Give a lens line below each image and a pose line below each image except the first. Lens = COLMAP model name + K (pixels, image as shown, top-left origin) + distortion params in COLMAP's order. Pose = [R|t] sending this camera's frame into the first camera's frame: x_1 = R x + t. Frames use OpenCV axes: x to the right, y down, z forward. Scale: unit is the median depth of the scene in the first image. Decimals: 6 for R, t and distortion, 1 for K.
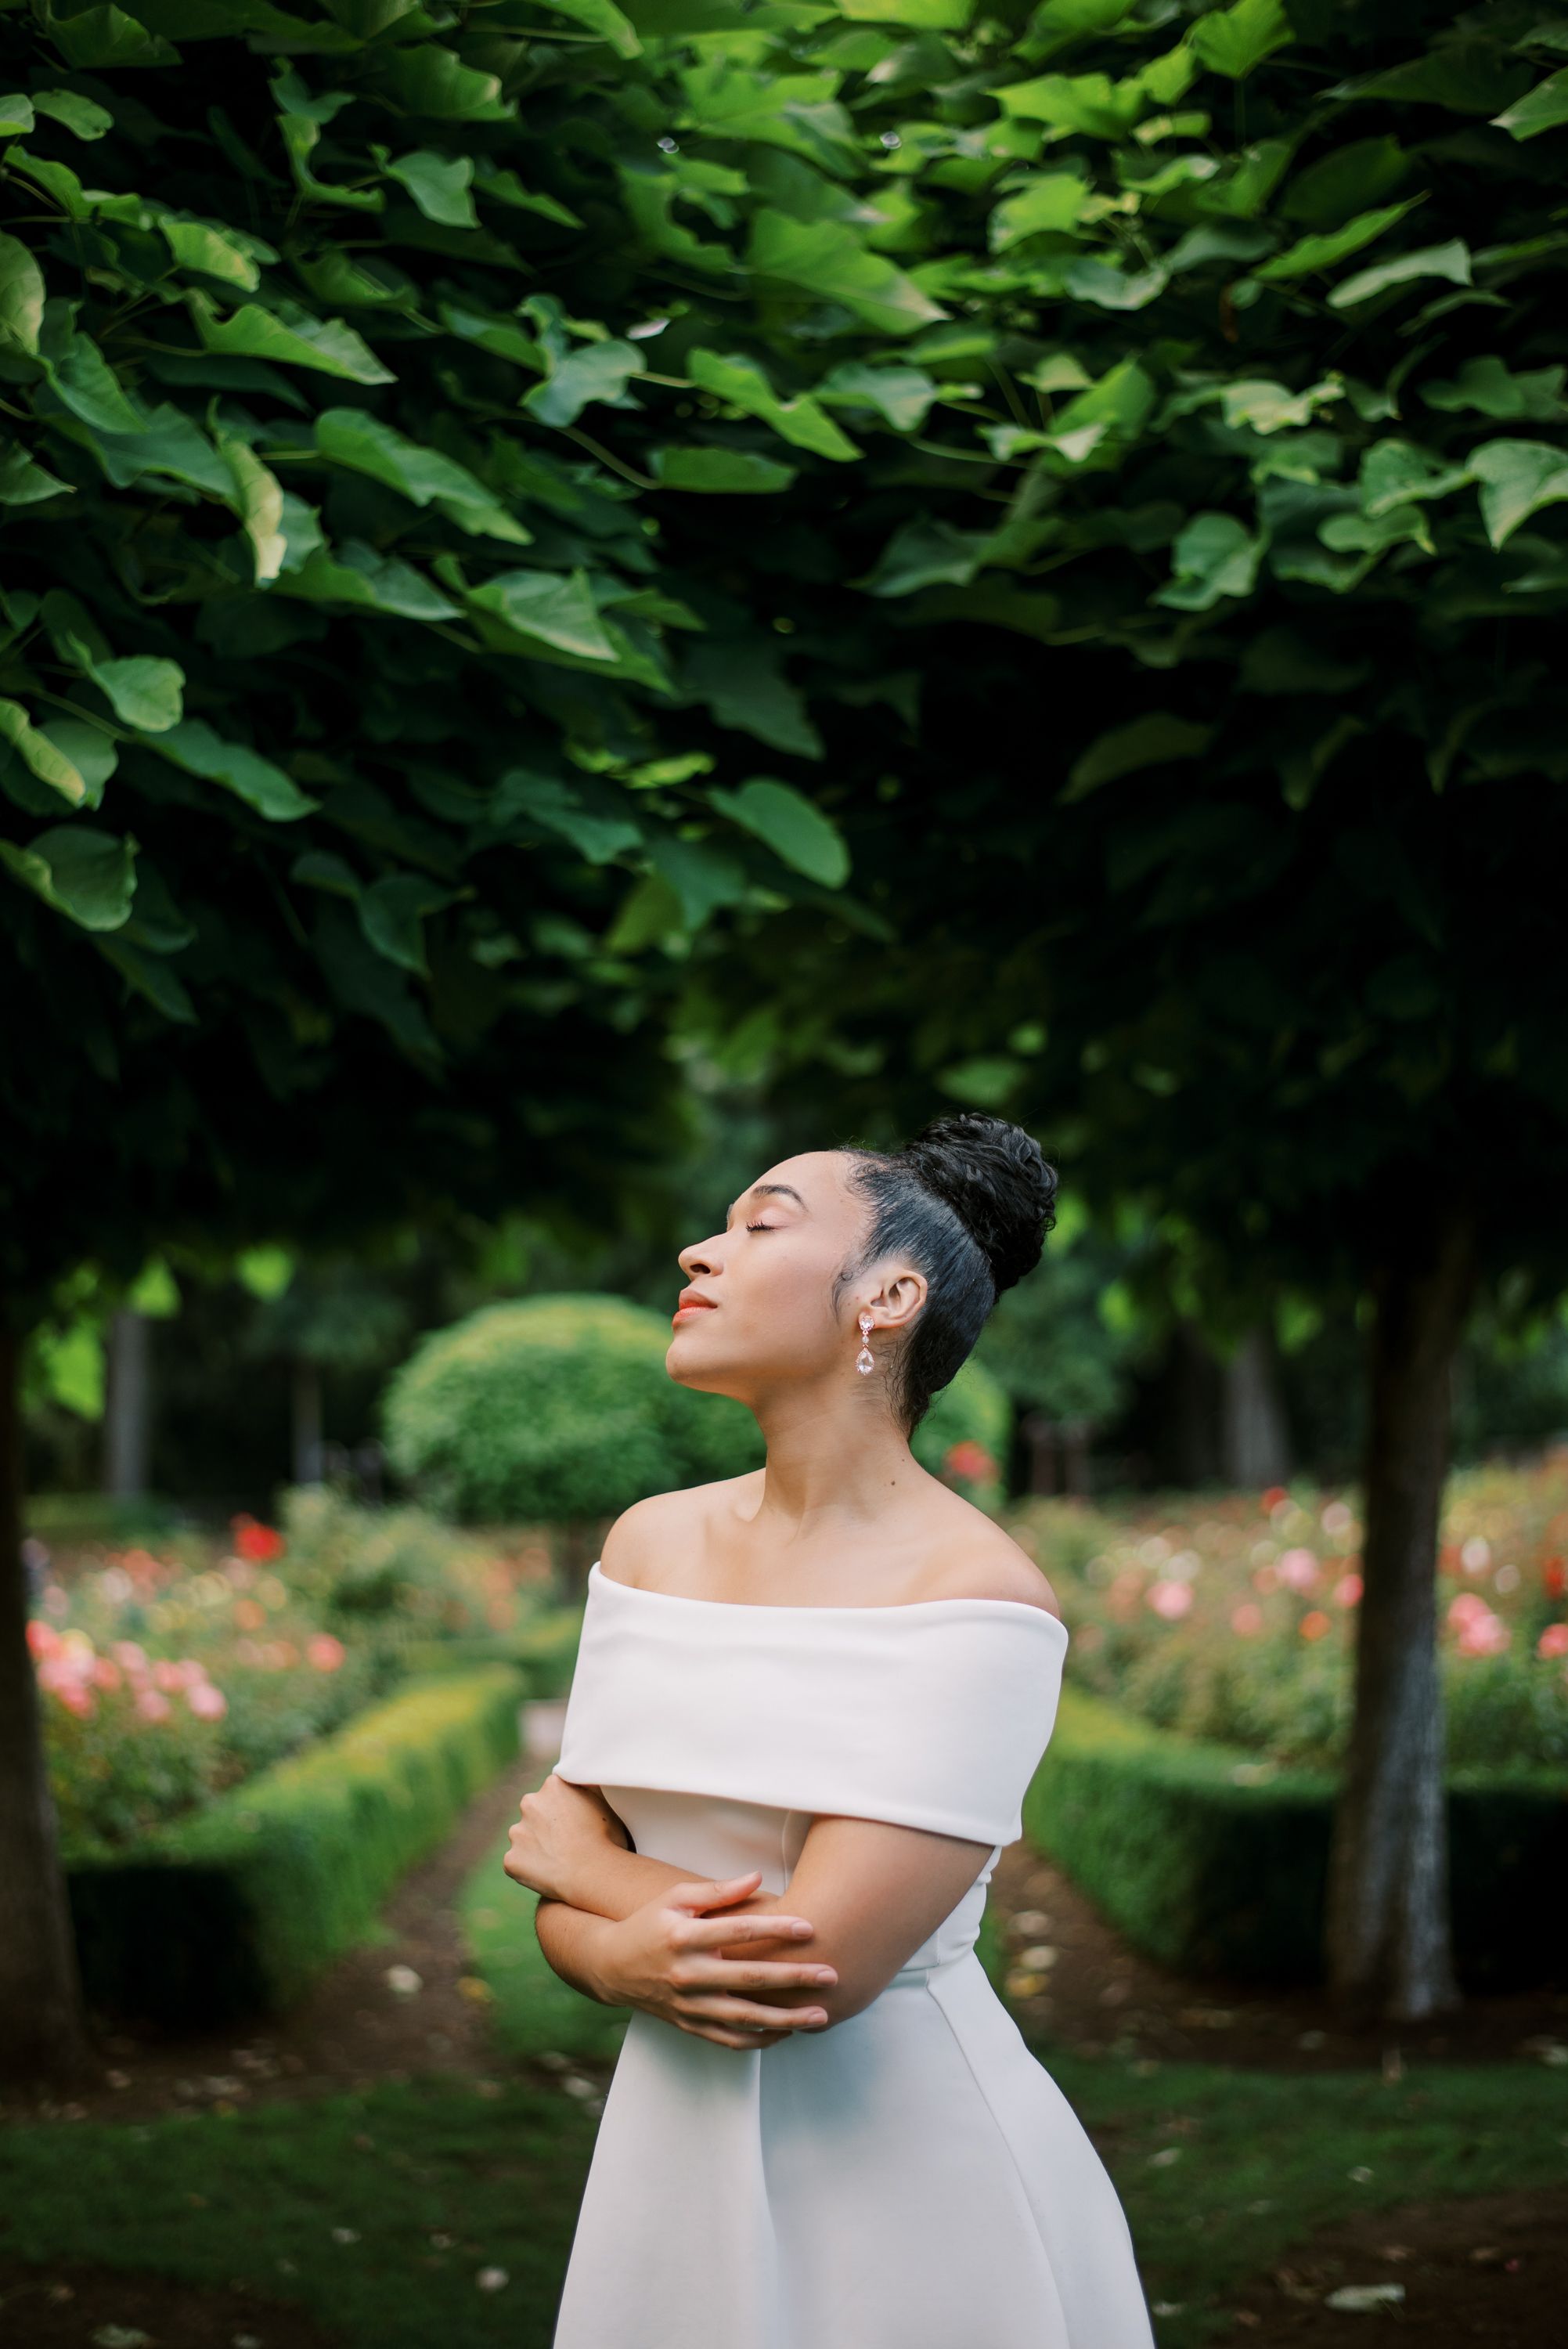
lens RADIAL K [[3980.7, 0, 760.4], [0, 3980.7, 1020.0], [0, 0, 1]] dist [-0.015616, -0.187336]
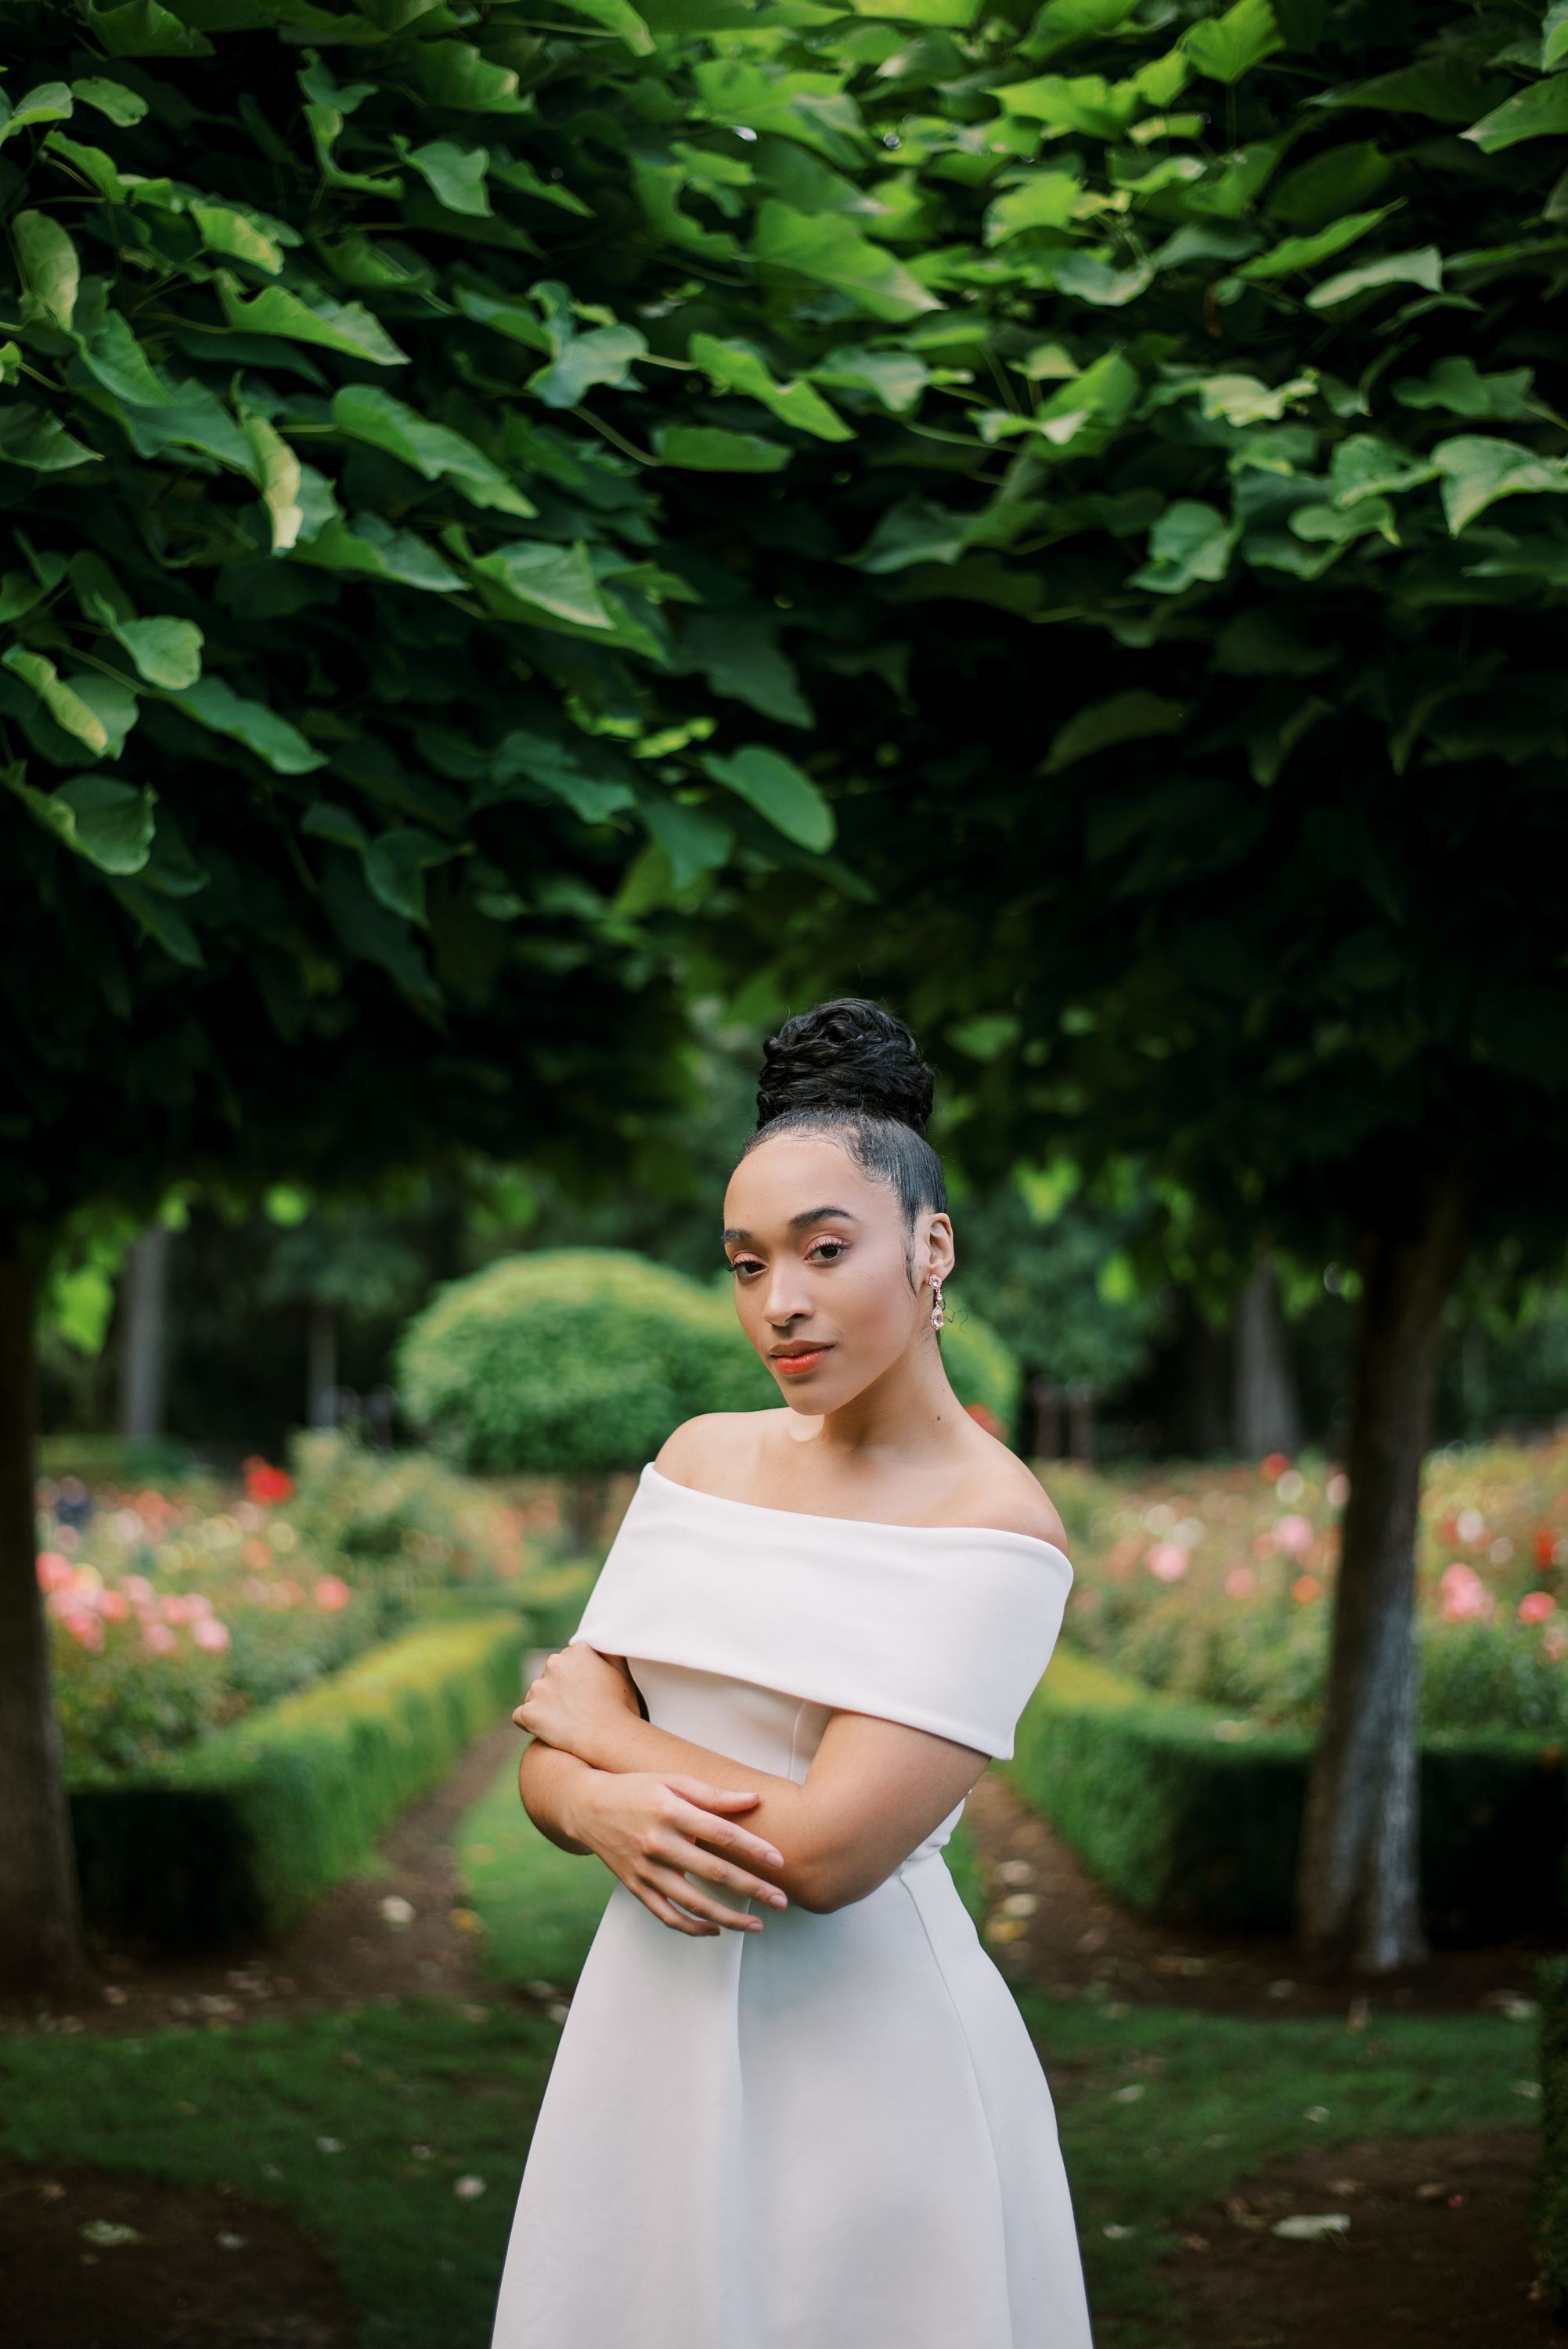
lens RADIAL K [[4278.4, 0, 784.1], [0, 4278.4, 1016.3], [0, 0, 1]] dist [-0.035065, -0.068713]
pose [[0.999593, 0.024493, -0.014600, 0.023378], [-0.024389, 0.999677, 0.007215, 0.002075], [0.014772, -0.006856, 0.999867, -0.109478]]
